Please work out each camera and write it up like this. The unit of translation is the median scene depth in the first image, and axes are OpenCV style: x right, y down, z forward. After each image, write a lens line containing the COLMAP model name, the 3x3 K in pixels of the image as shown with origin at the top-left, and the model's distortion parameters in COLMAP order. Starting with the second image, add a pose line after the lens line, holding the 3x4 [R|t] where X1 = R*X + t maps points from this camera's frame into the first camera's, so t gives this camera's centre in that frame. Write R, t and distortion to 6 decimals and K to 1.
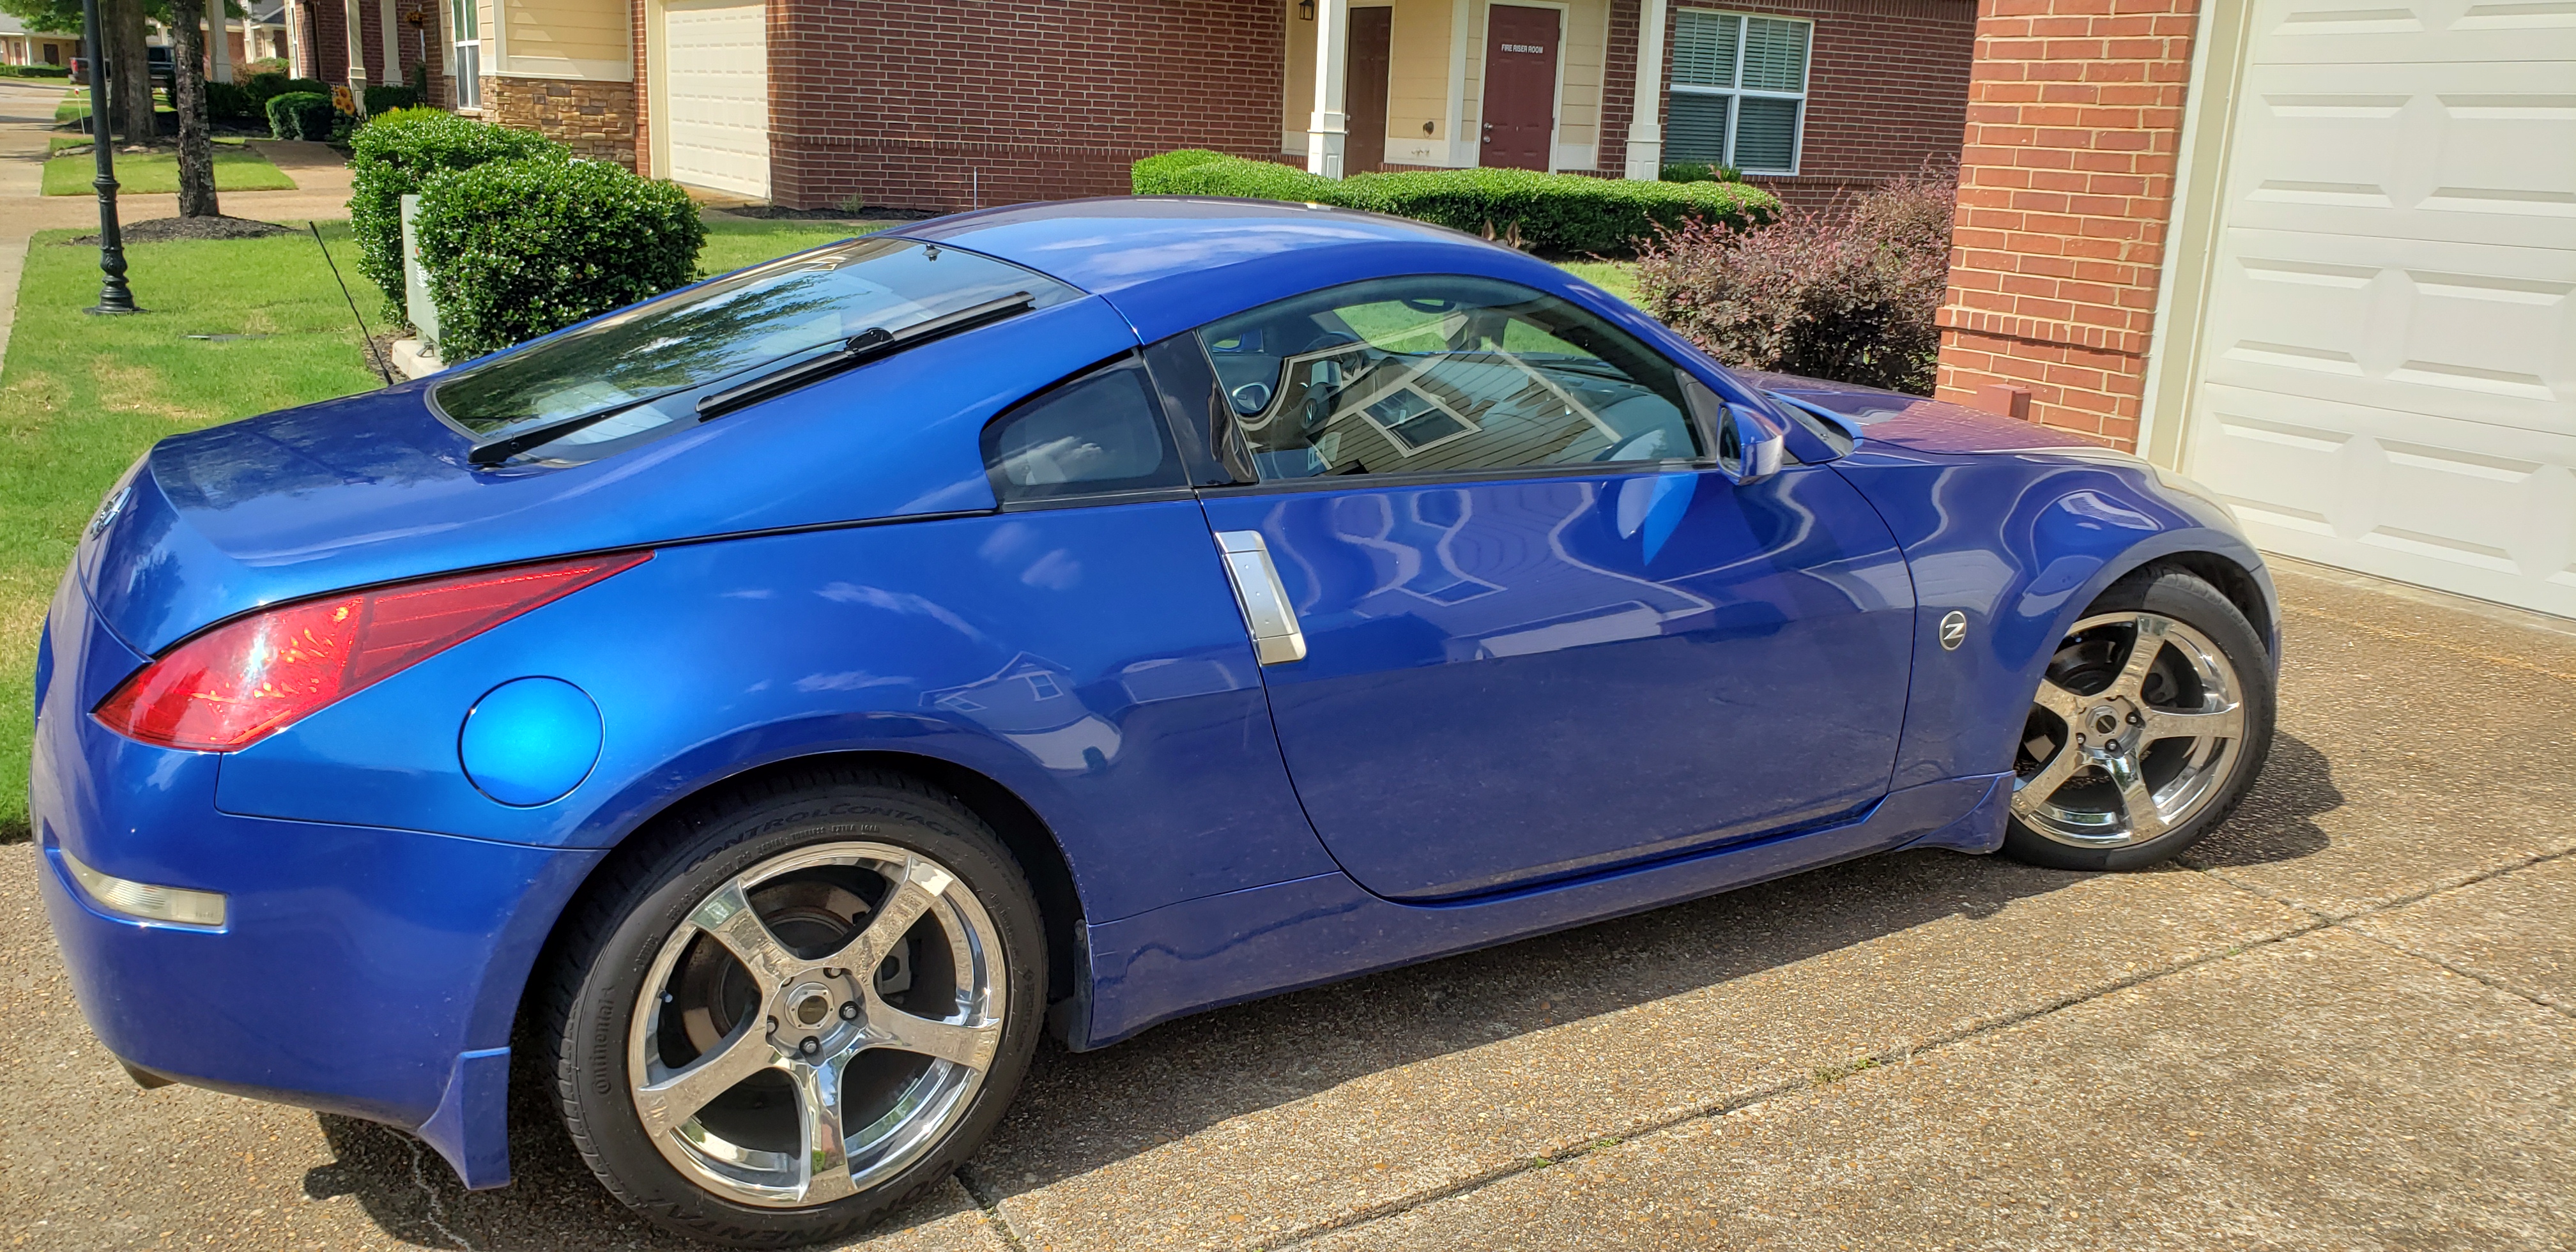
lens RADIAL K [[1928.2, 0, 1288.0], [0, 1928.2, 626.0], [0, 0, 1]] dist [0.025215, 0.000537]
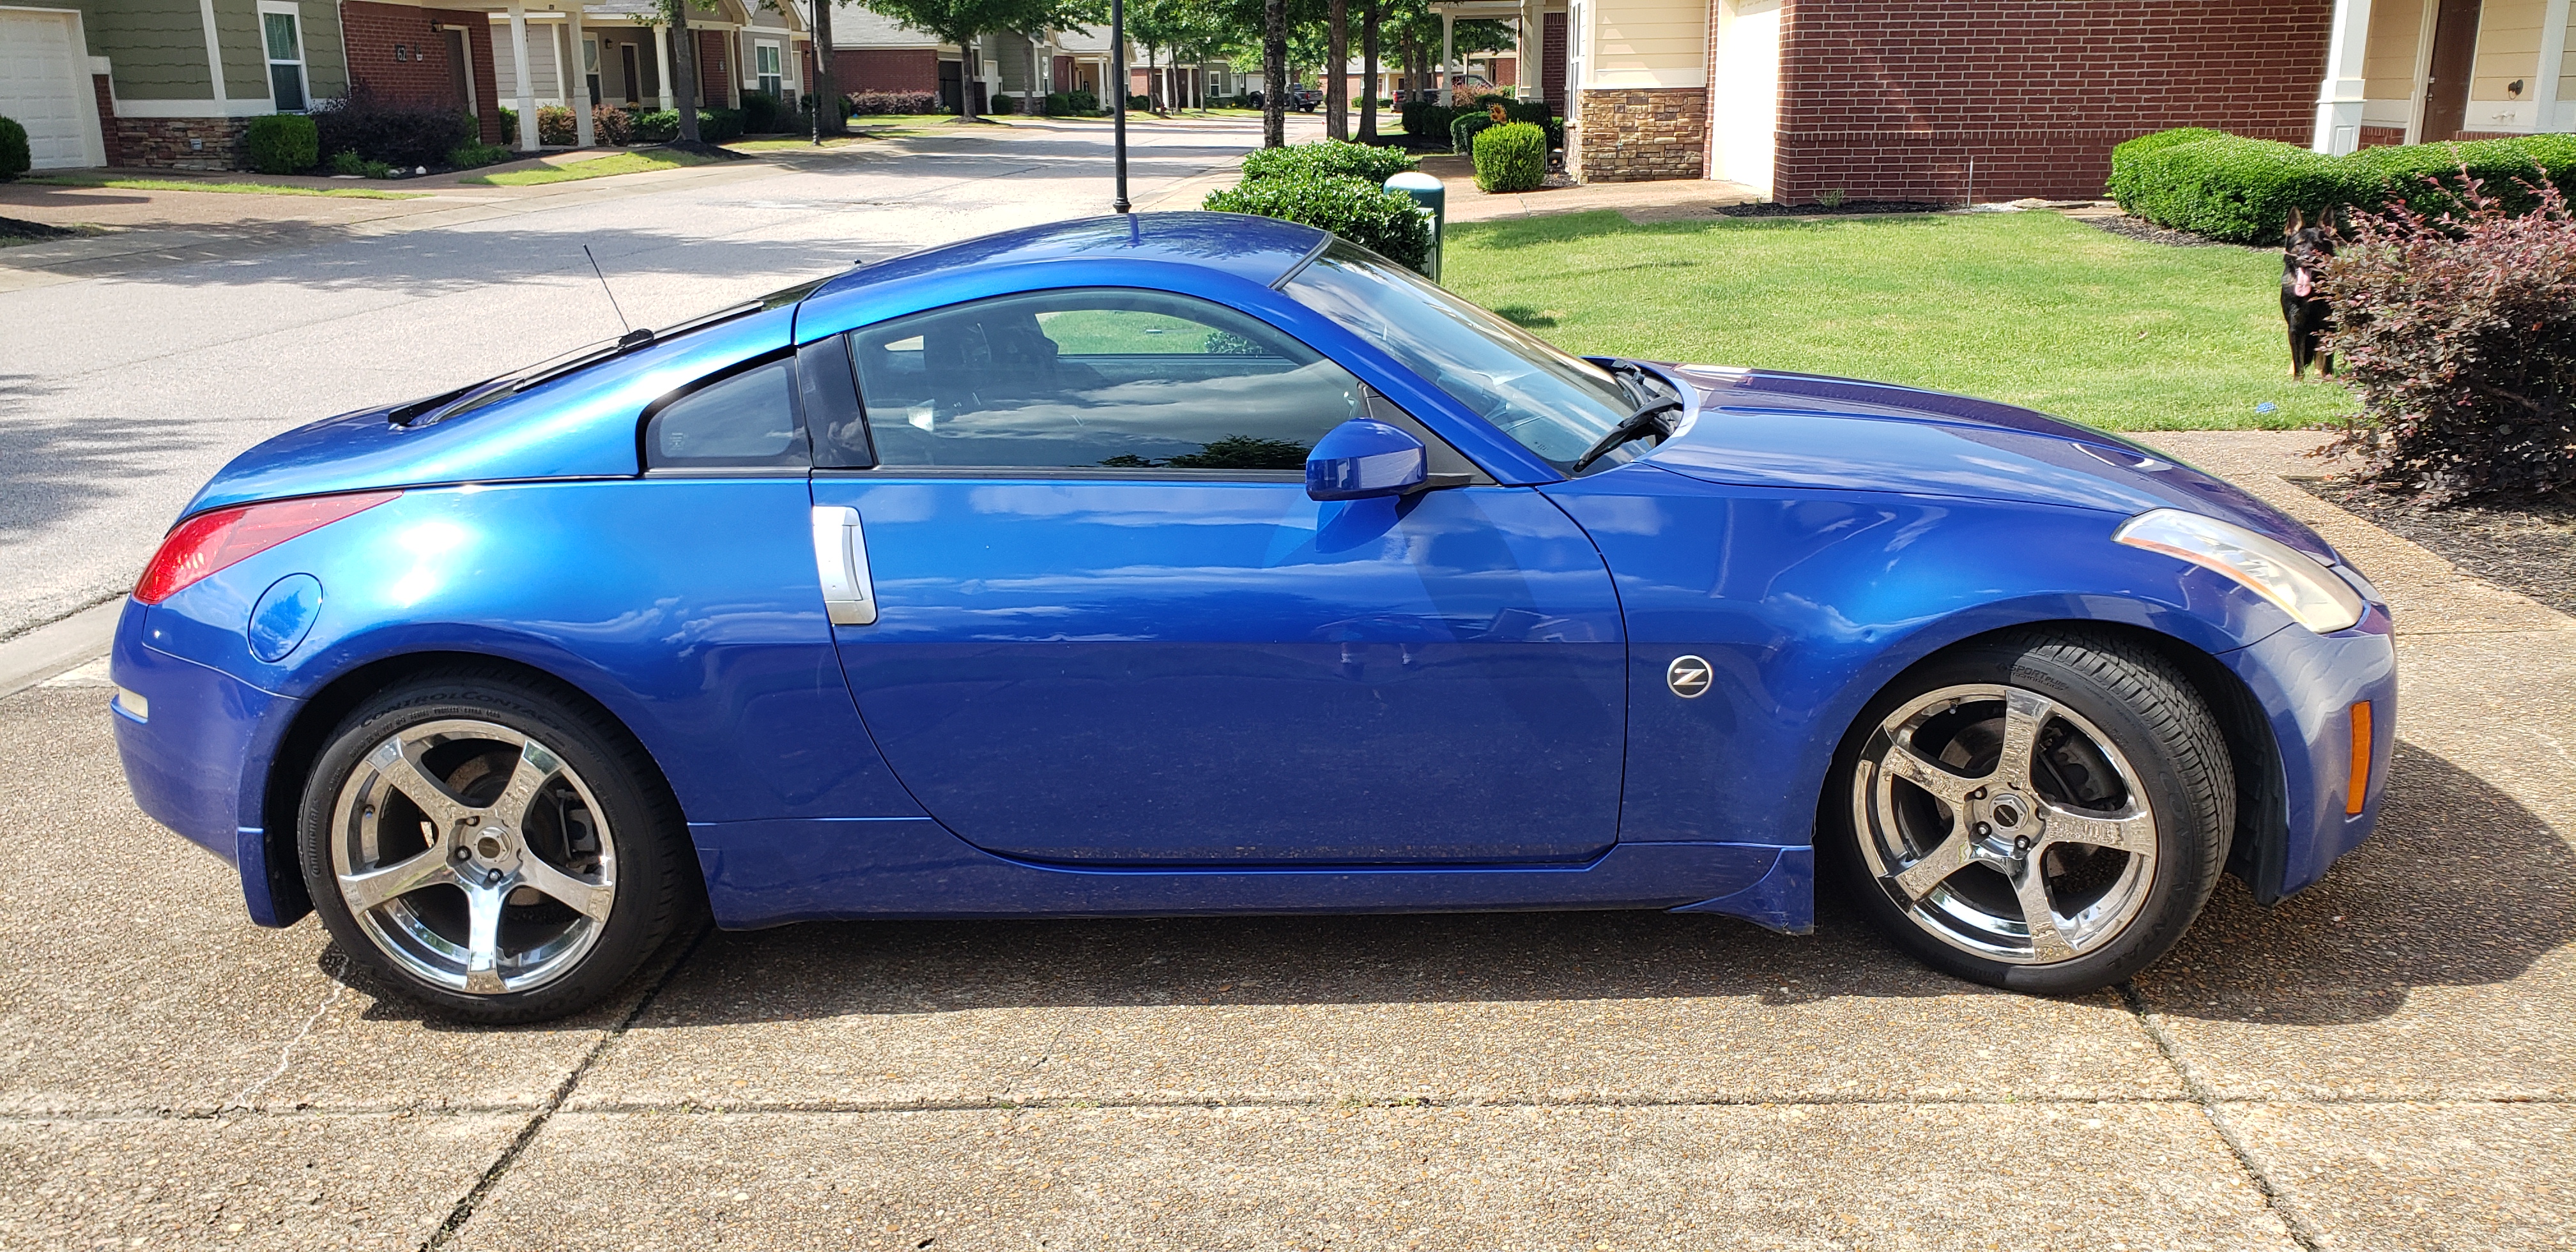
lens RADIAL K [[1892.8, 0, 1288.0], [0, 1892.8, 626.0], [0, 0, 1]] dist [0.006305, 0.035327]
pose [[0.840969, 0.096812, -0.532351, 0.609128], [-0.092971, 0.995085, 0.034096, -0.031596], [0.533036, 0.020820, 0.845837, 0.135126]]
